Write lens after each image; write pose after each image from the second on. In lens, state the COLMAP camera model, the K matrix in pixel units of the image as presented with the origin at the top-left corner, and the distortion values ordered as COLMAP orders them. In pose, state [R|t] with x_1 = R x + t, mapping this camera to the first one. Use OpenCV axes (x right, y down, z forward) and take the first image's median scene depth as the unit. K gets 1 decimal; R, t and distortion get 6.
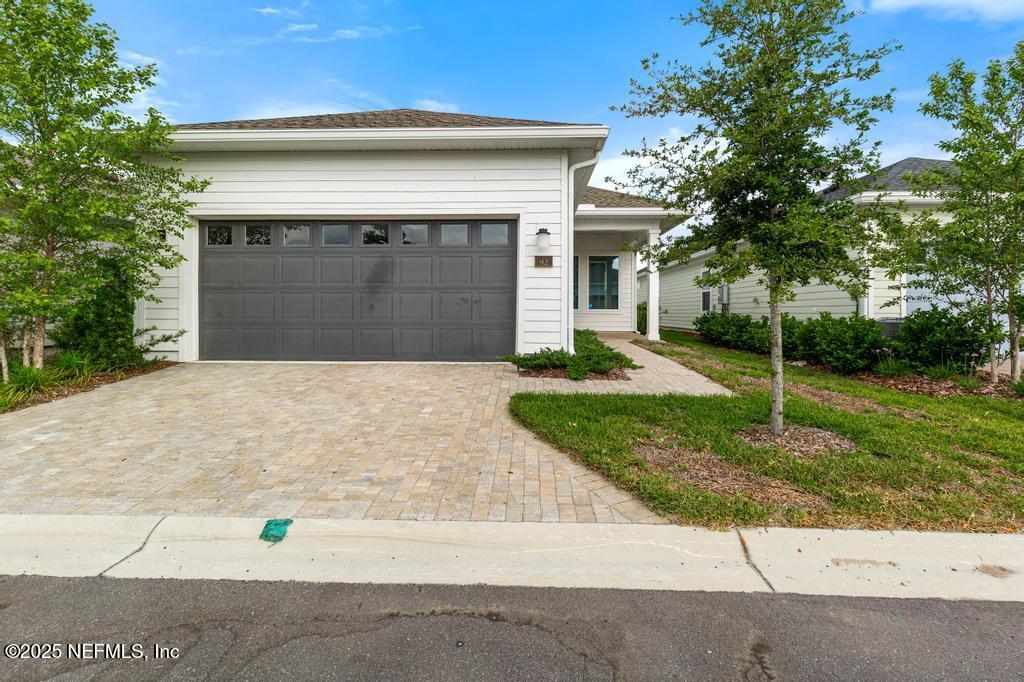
lens RADIAL K [[484.5, 0, 517.0], [0, 484.5, 307.3], [0, 0, 1]] dist [0.006854, -0.000151]
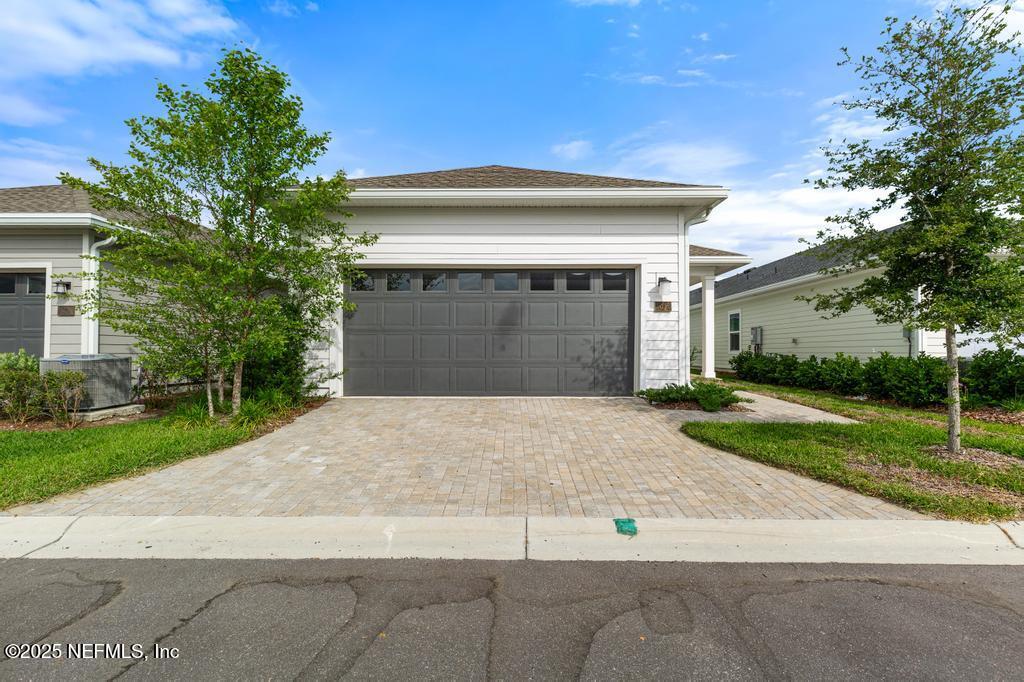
lens RADIAL K [[471.6, 0, 512.0], [0, 471.6, 341.0], [0, 0, 1]] dist [0.005725, -0.000516]
pose [[0.999715, -0.000192, 0.023882, -0.342703], [0.000527, 0.999902, -0.014016, -0.000129], [-0.023877, 0.014024, 0.999617, -0.087562]]
